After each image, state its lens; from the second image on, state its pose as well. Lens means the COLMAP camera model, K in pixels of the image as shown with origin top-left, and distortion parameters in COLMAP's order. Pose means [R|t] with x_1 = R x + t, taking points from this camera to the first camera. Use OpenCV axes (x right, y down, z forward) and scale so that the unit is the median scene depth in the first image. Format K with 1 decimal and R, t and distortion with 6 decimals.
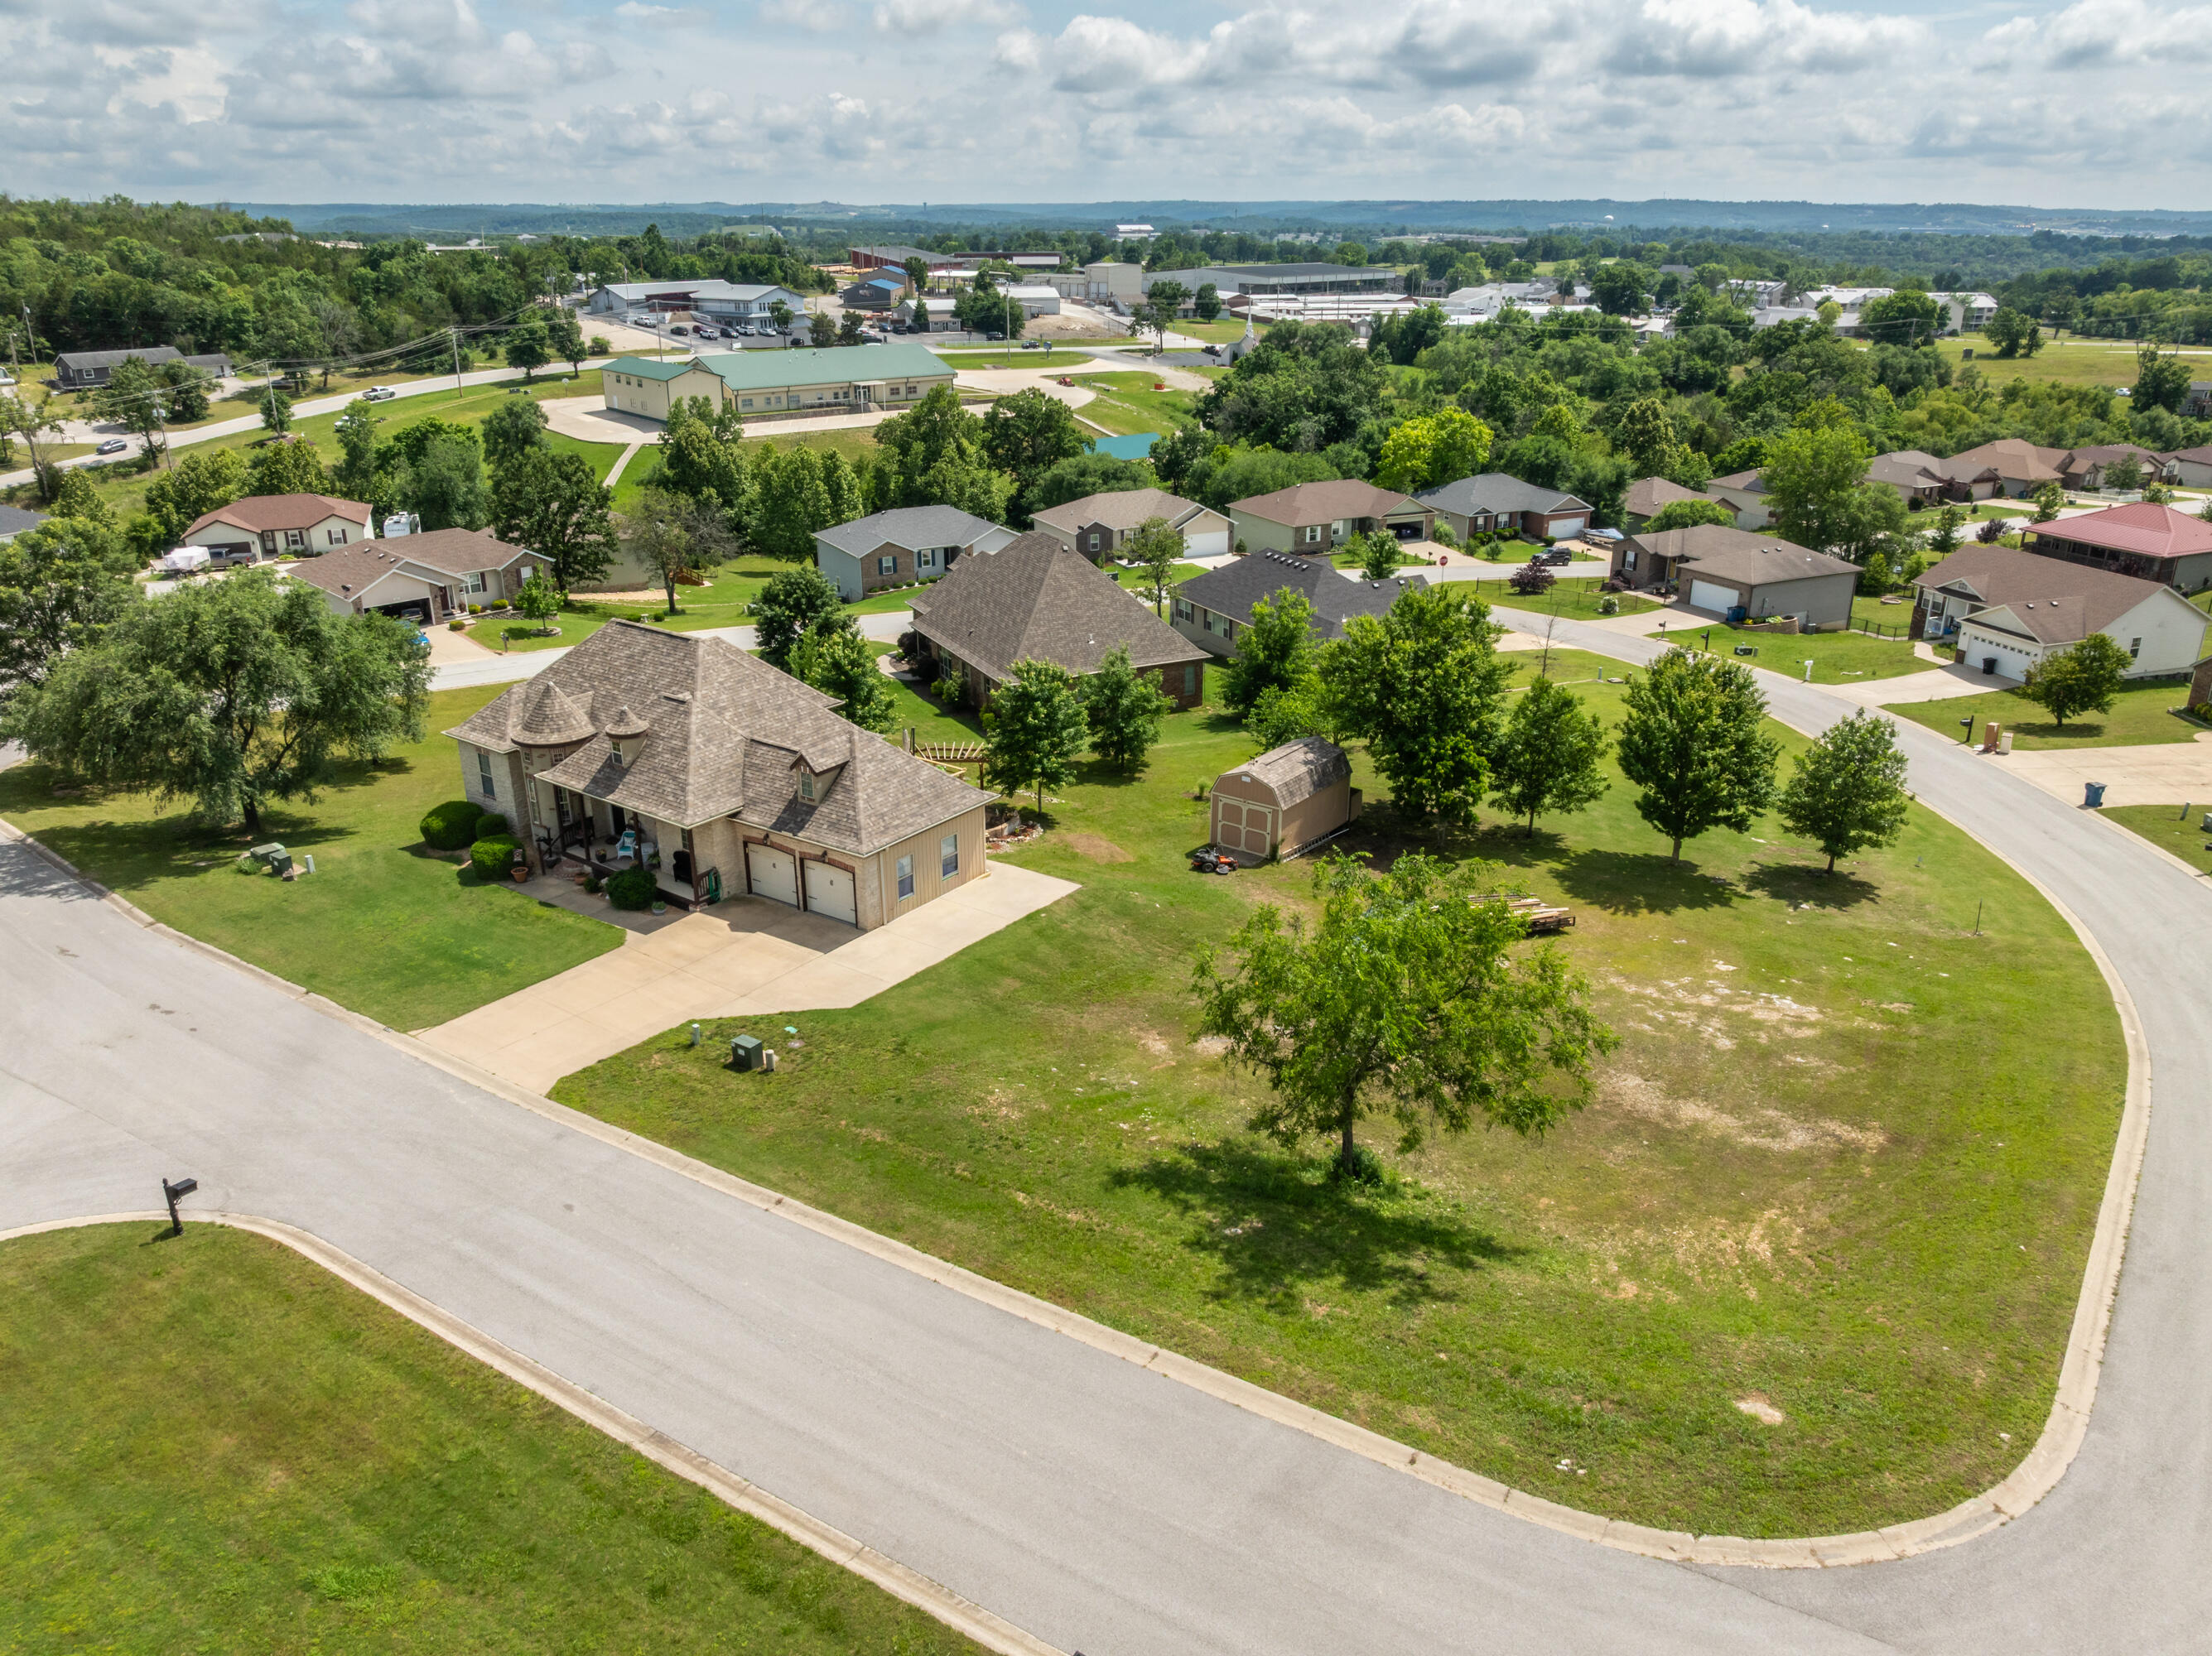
lens RADIAL K [[1561.4, 0, 1106.0], [0, 1561.4, 828.0], [0, 0, 1]] dist [-0.052763, 0.027149]
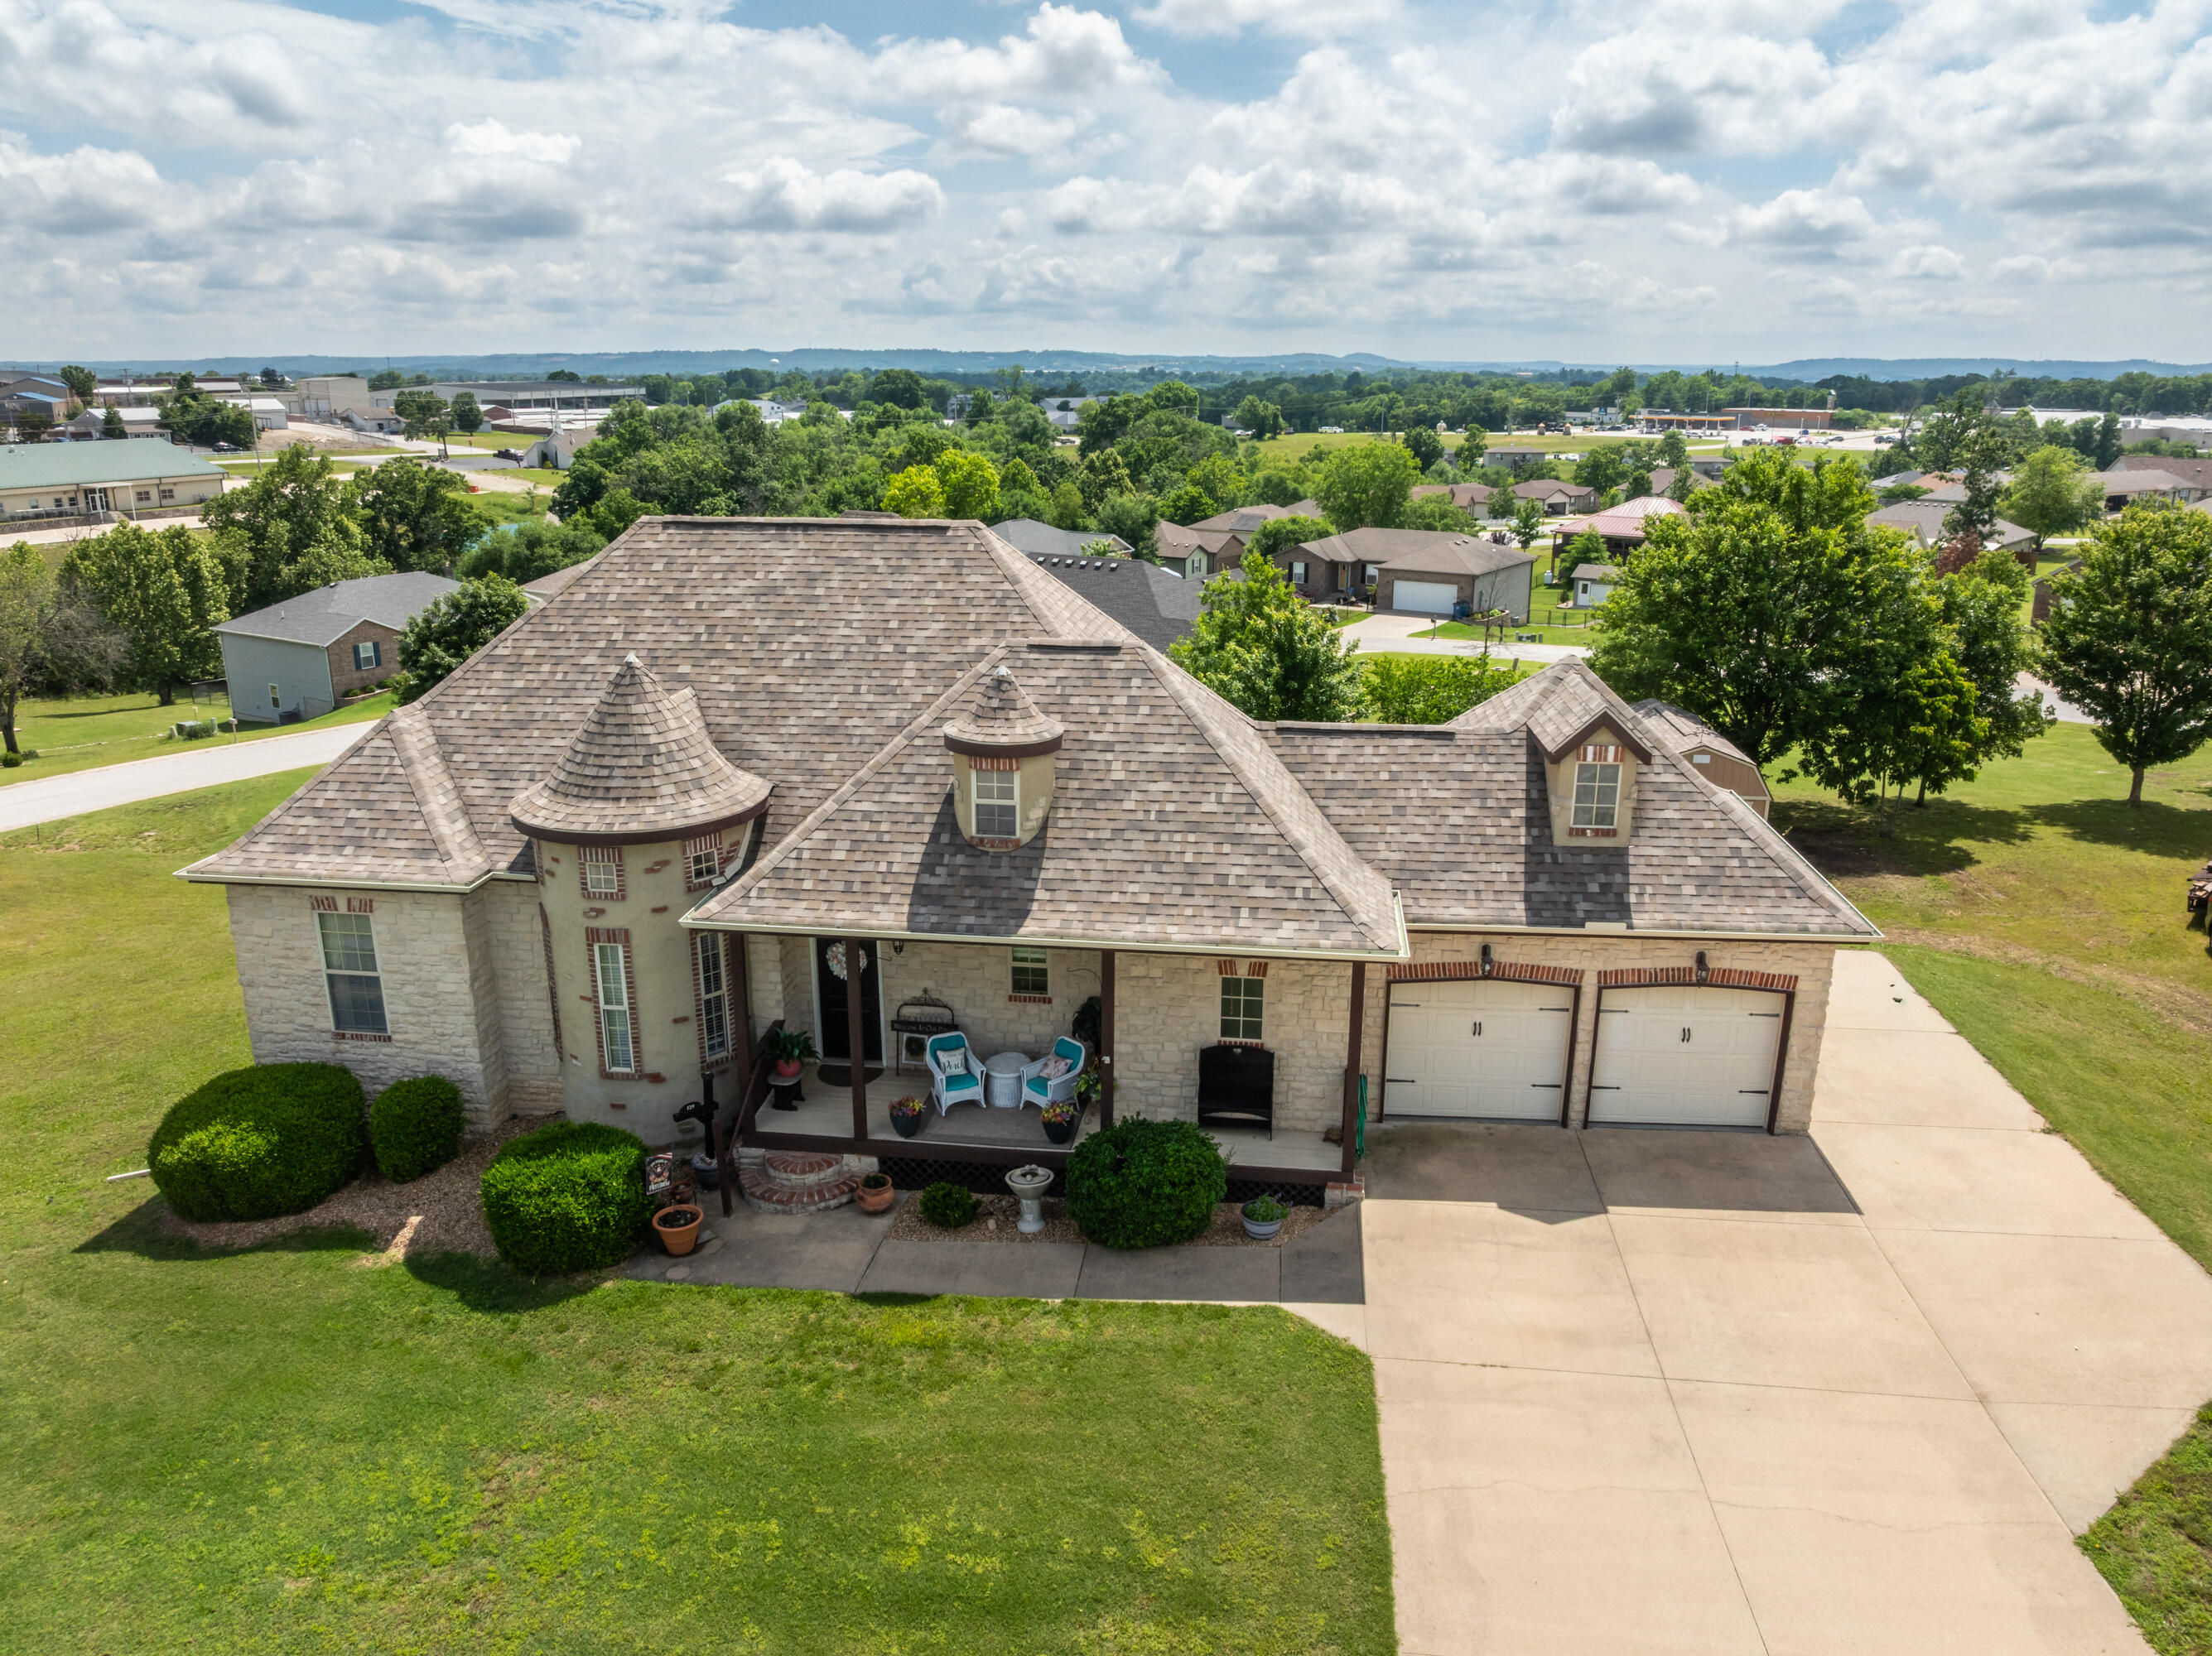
lens RADIAL K [[1561.4, 0, 1106.0], [0, 1561.4, 828.0], [0, 0, 1]] dist [-0.052763, 0.027149]
pose [[0.874386, -0.136258, 0.465706, -0.151703], [0.176749, 0.983265, -0.044167, -0.007801], [-0.451894, 0.120932, 0.883837, 0.228262]]
